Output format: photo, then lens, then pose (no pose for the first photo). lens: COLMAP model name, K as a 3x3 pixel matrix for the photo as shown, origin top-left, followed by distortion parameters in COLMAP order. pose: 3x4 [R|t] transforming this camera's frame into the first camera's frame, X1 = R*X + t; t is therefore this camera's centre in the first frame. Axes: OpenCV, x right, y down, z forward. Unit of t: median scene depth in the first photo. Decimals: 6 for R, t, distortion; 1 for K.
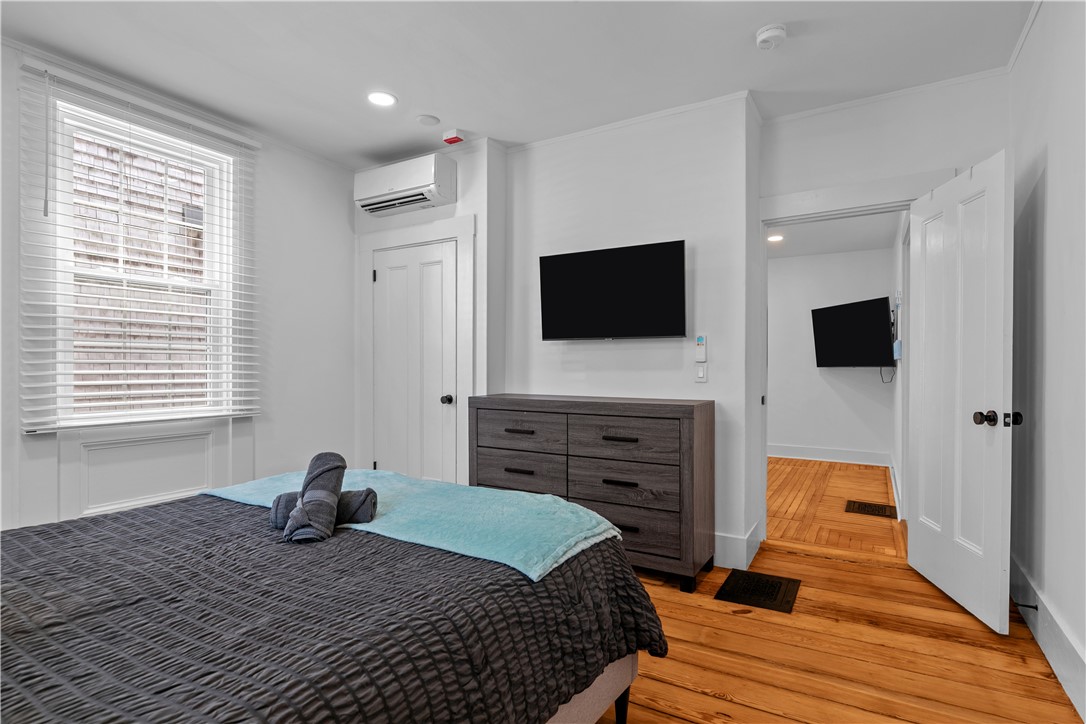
lens RADIAL K [[561.6, 0, 542.9], [0, 561.6, 371.5], [0, 0, 1]] dist [-0.001093, -0.000247]
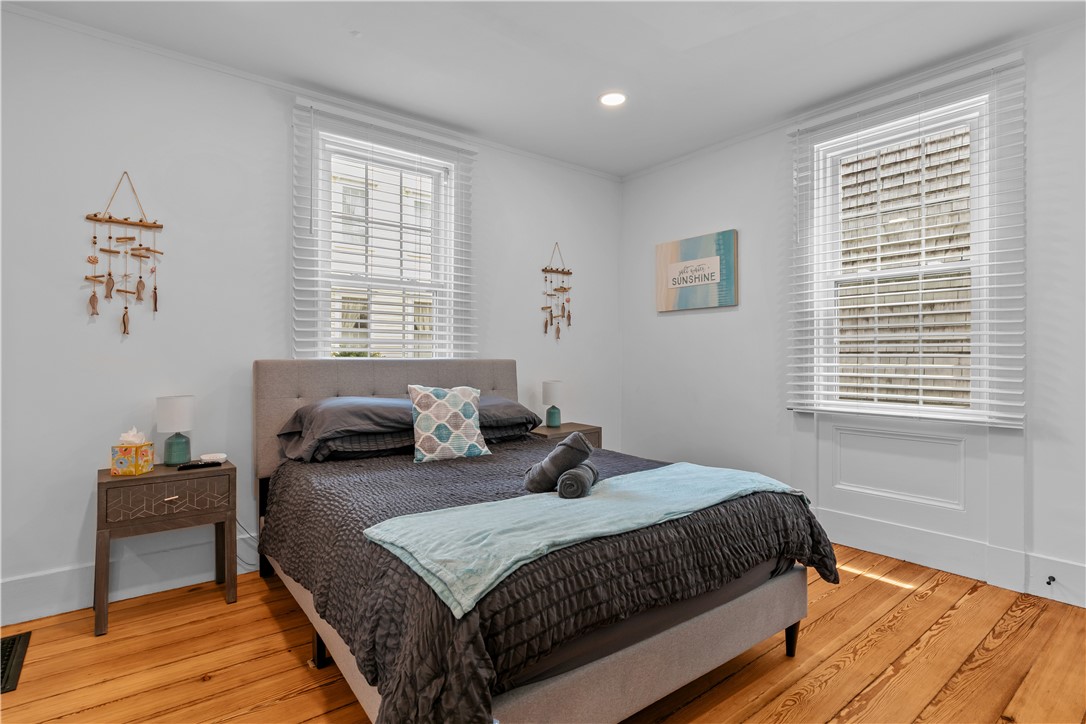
lens RADIAL K [[545.1, 0, 543.0], [0, 545.1, 362.0], [0, 0, 1]] dist [-0.002621, -0.000457]
pose [[-0.351949, 0.005383, -0.936004, 0.456935], [-0.009357, 0.999913, 0.009269, -0.010102], [0.935972, 0.012020, -0.351868, 0.843612]]
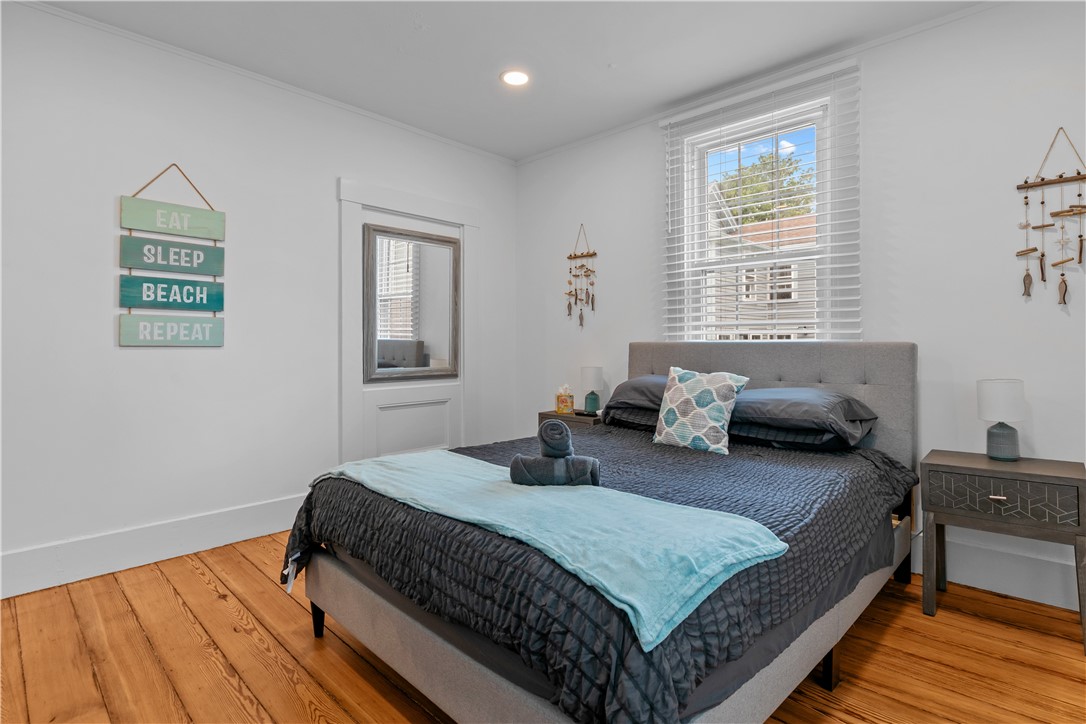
lens RADIAL K [[546.6, 0, 542.9], [0, 546.6, 338.5], [0, 0, 1]] dist [-0.002287, -0.000891]
pose [[-0.974811, 0.001628, 0.223027, -0.386039], [0.002300, 0.999994, 0.002751, -0.013507], [-0.223021, 0.003195, -0.974808, 1.312327]]
